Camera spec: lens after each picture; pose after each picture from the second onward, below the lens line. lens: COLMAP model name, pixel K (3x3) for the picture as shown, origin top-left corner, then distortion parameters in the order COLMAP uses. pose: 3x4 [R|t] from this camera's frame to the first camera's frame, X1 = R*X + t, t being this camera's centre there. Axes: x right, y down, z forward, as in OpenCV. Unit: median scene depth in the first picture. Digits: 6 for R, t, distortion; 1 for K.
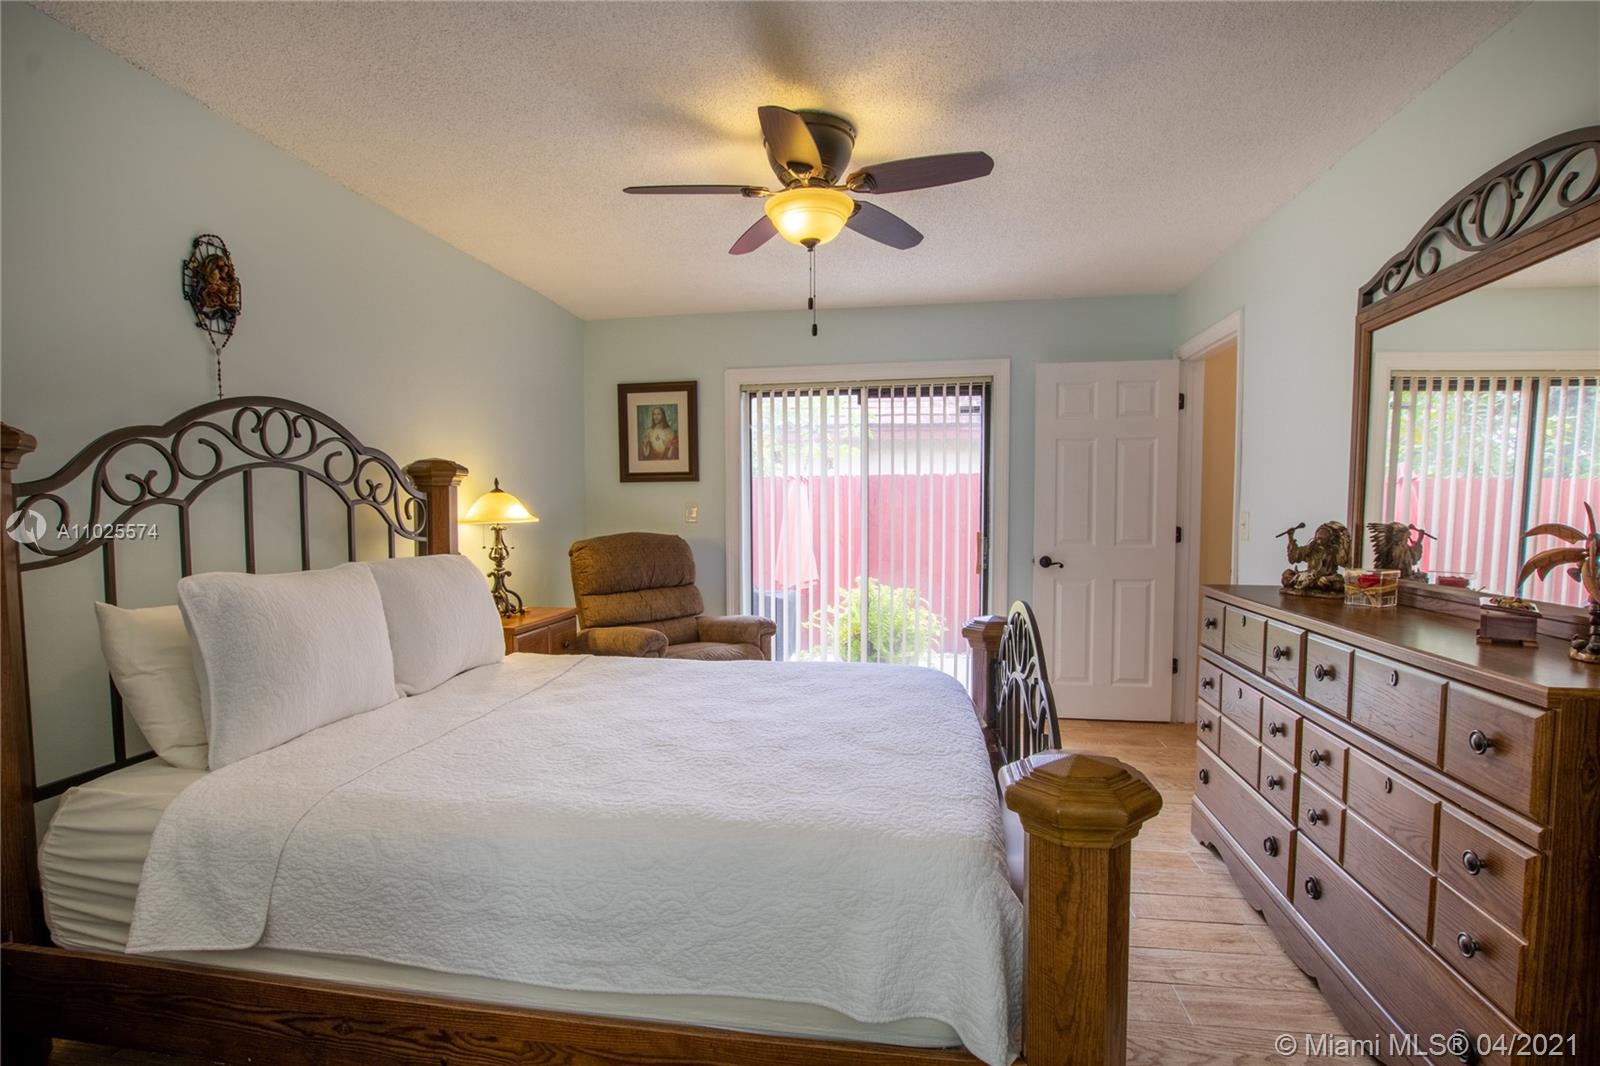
lens RADIAL K [[743.1, 0, 801.5], [0, 743.1, 554.8], [0, 0, 1]] dist [-0.021712, 0.000237]
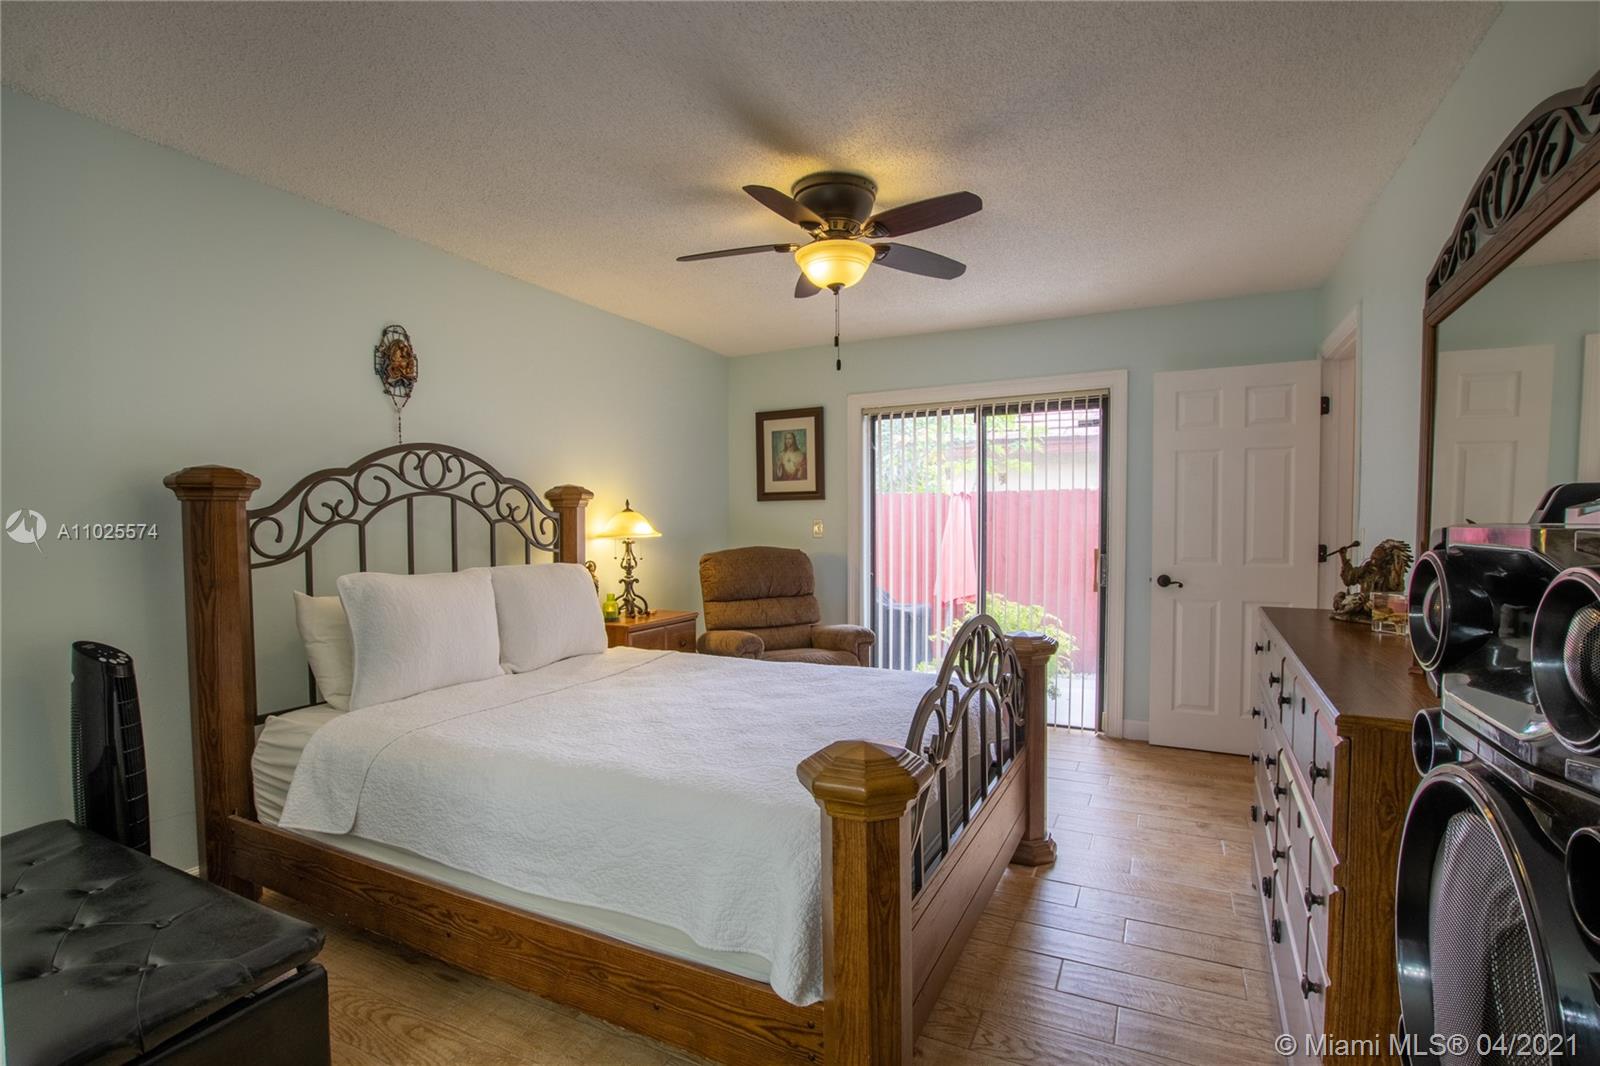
lens RADIAL K [[743.1, 0, 801.5], [0, 743.1, 554.8], [0, 0, 1]] dist [-0.021712, 0.000237]
pose [[0.953527, 0.011015, -0.301105, 0.314499], [-0.016992, 0.999707, -0.017240, 0.000515], [0.300827, 0.021555, 0.953435, -0.070243]]
